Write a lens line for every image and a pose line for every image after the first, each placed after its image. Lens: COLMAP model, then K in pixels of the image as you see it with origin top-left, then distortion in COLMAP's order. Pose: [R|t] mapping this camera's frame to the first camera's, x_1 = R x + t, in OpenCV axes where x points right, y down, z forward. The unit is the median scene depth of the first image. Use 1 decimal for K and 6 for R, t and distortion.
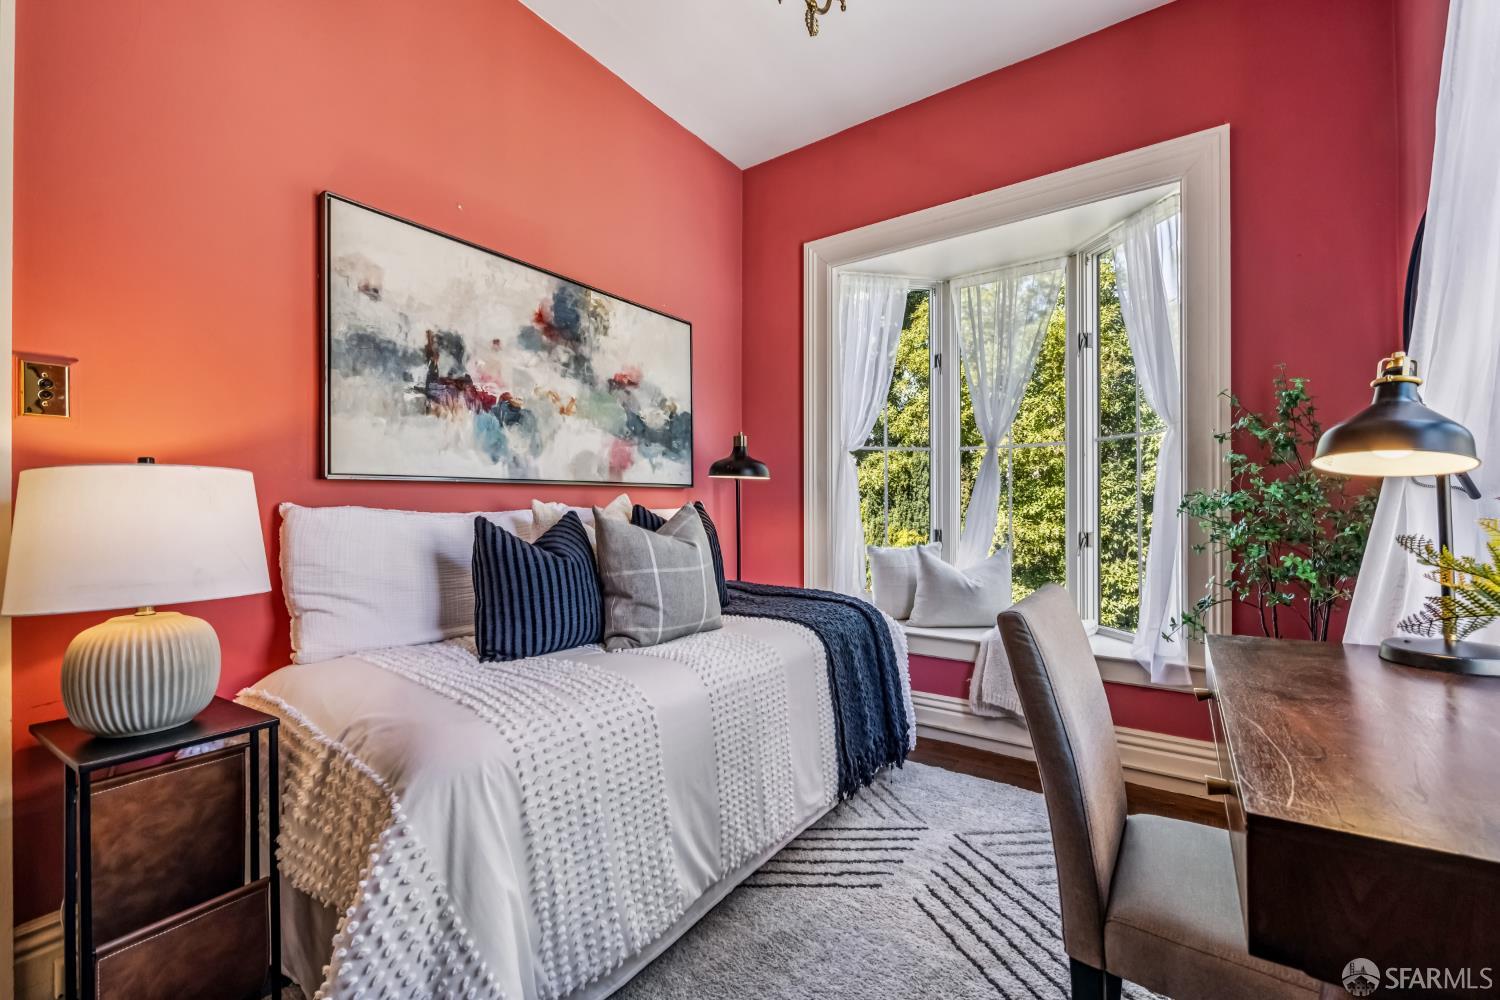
lens RADIAL K [[614.2, 0, 754.3], [0, 614.2, 500.5], [0, 0, 1]] dist [0.011187, -0.014267]
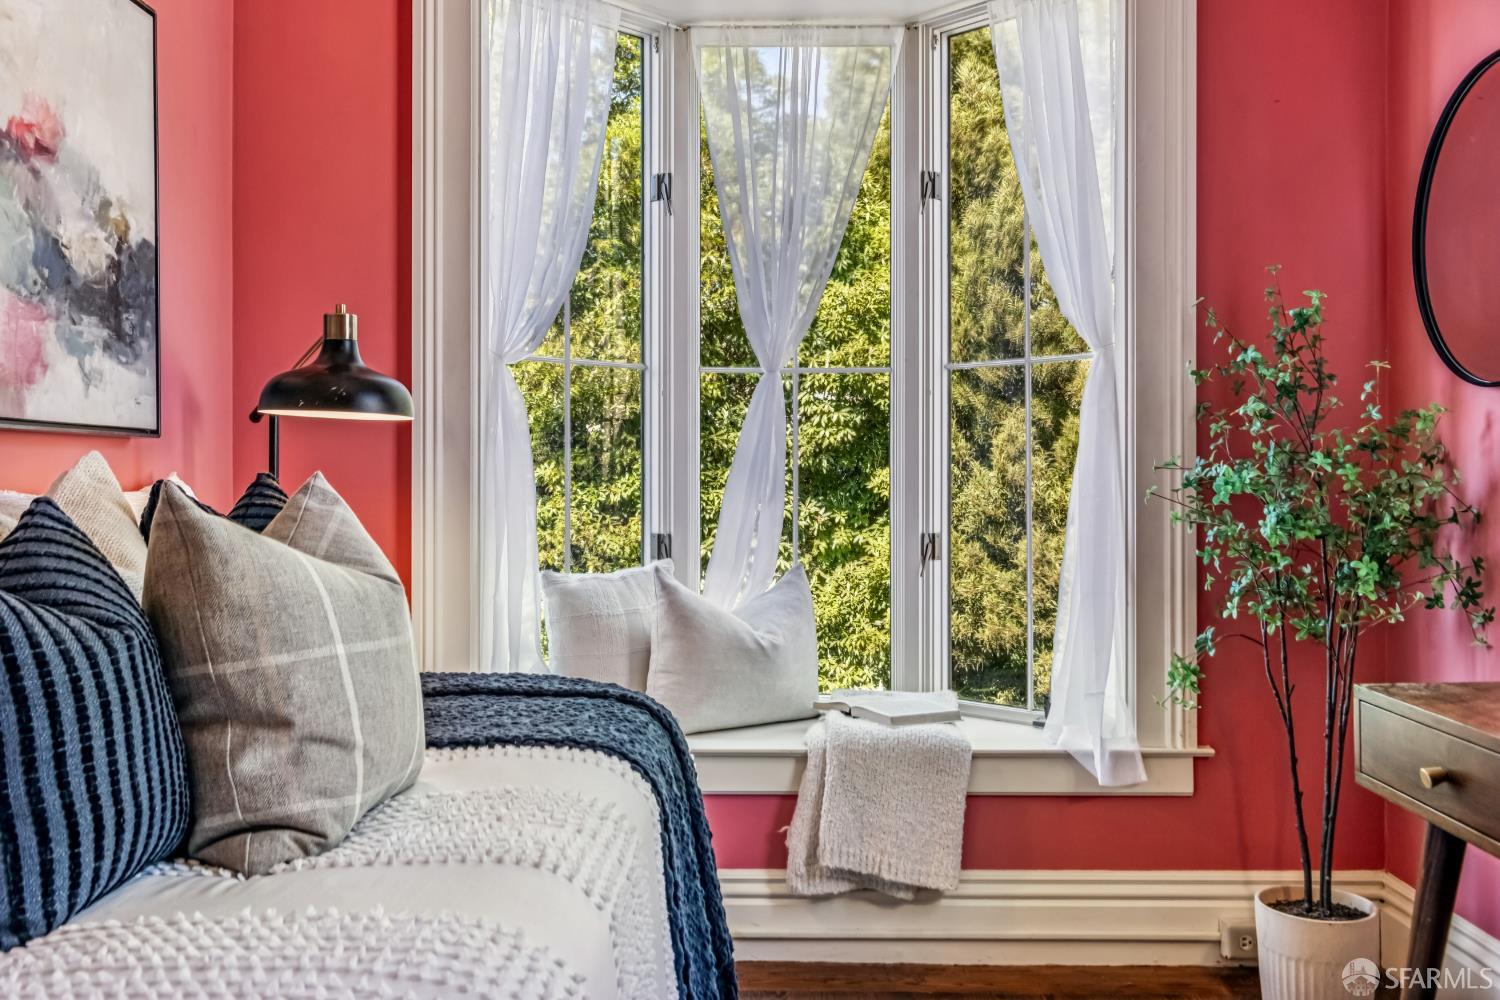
lens RADIAL K [[1336.0, 0, 746.8], [0, 1336.0, 474.5], [0, 0, 1]] dist [0.001378, 0.004087]
pose [[0.830174, 0.004812, 0.557484, -0.360112], [-0.004498, 0.999988, -0.001933, 0.002960], [-0.557487, -0.000903, 0.830186, 0.131213]]
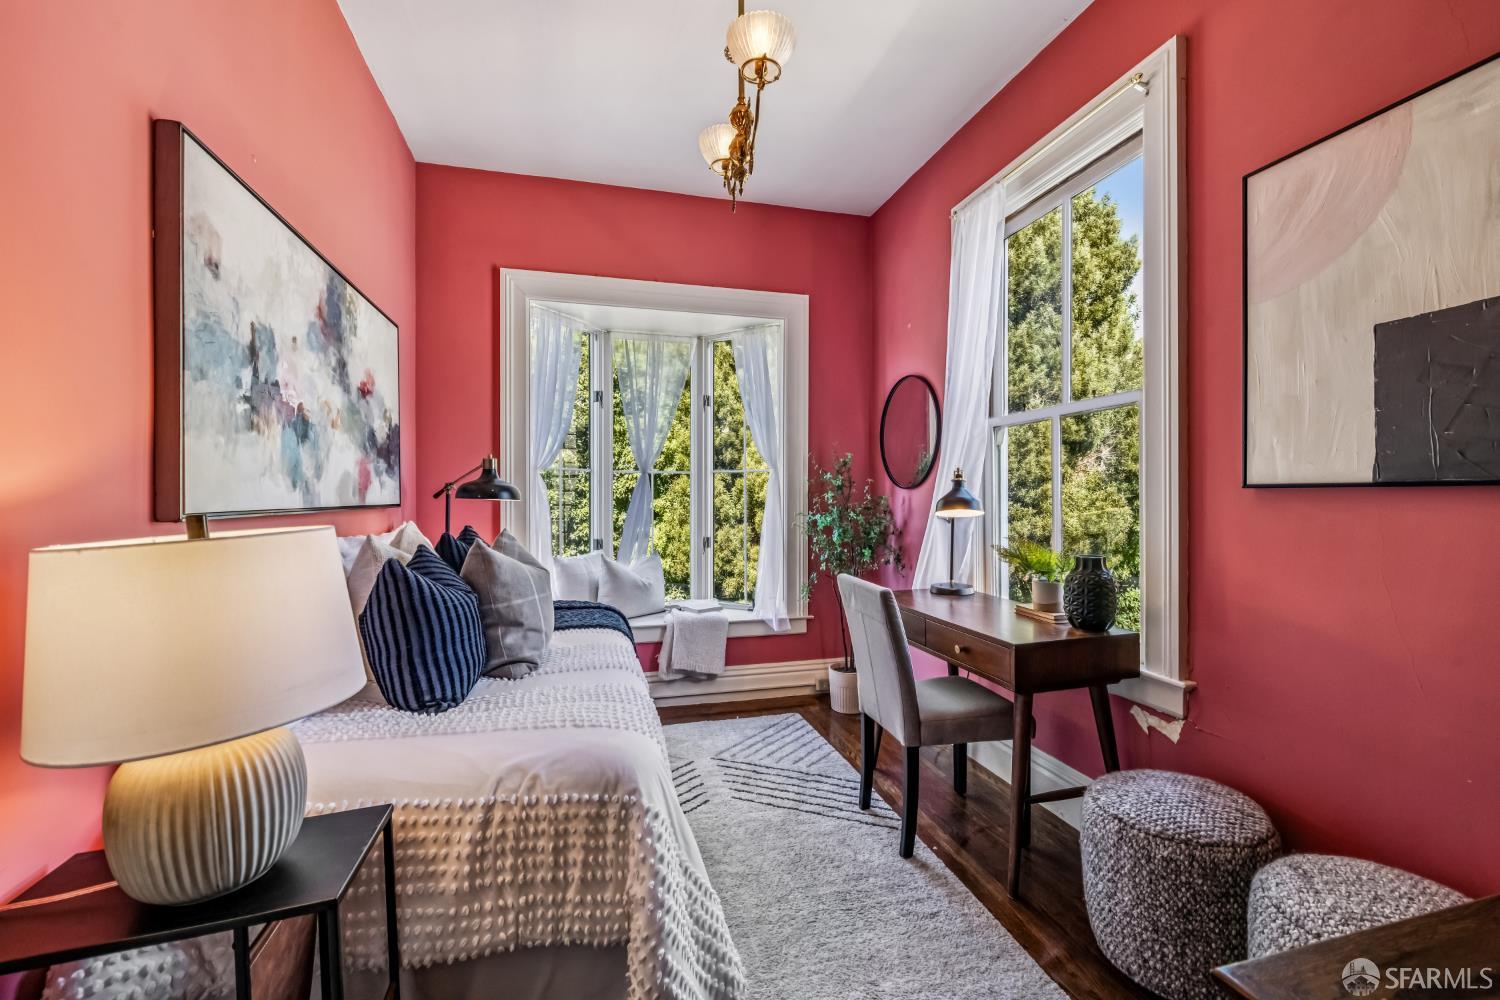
lens RADIAL K [[614.2, 0, 754.3], [0, 614.2, 500.5], [0, 0, 1]] dist [0.011187, -0.014267]
pose [[0.643088, 0.000995, 0.765792, -0.635076], [-0.006682, 0.999968, 0.004312, -0.052793], [-0.765763, -0.007890, 0.643074, 0.015239]]
